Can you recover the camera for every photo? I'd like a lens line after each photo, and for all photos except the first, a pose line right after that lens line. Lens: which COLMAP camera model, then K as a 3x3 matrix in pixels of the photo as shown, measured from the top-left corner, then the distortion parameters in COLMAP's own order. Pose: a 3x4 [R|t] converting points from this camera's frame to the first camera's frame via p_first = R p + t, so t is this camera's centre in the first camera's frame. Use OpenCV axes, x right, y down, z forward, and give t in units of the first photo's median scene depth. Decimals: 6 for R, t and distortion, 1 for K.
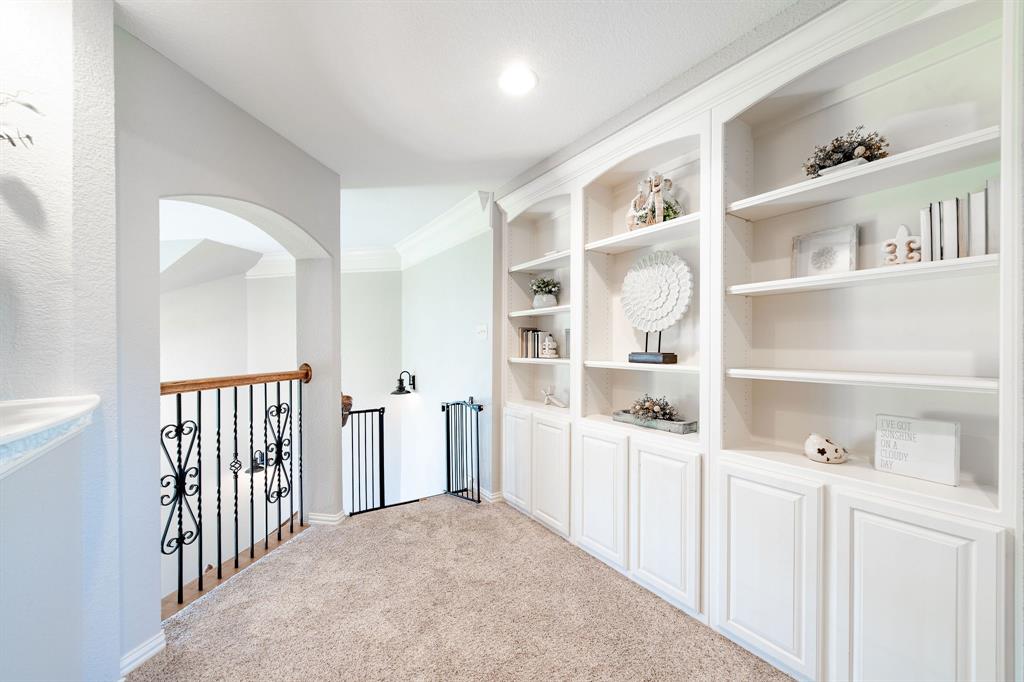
lens RADIAL K [[399.2, 0, 515.9], [0, 399.2, 349.1], [0, 0, 1]] dist [-0.001963, 0.000004]
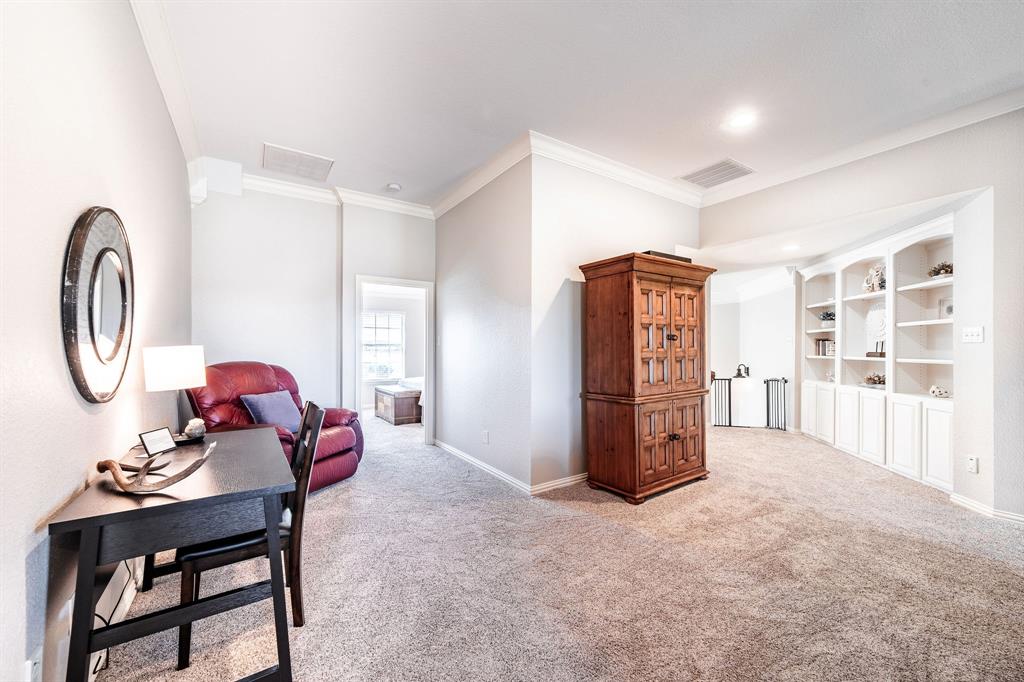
lens RADIAL K [[399.2, 0, 515.9], [0, 399.2, 349.1], [0, 0, 1]] dist [-0.001963, 0.000004]
pose [[0.709697, 0.003009, -0.704500, 0.337365], [-0.011619, 0.999905, -0.007434, 0.022115], [0.704411, 0.013462, 0.709665, -1.266105]]
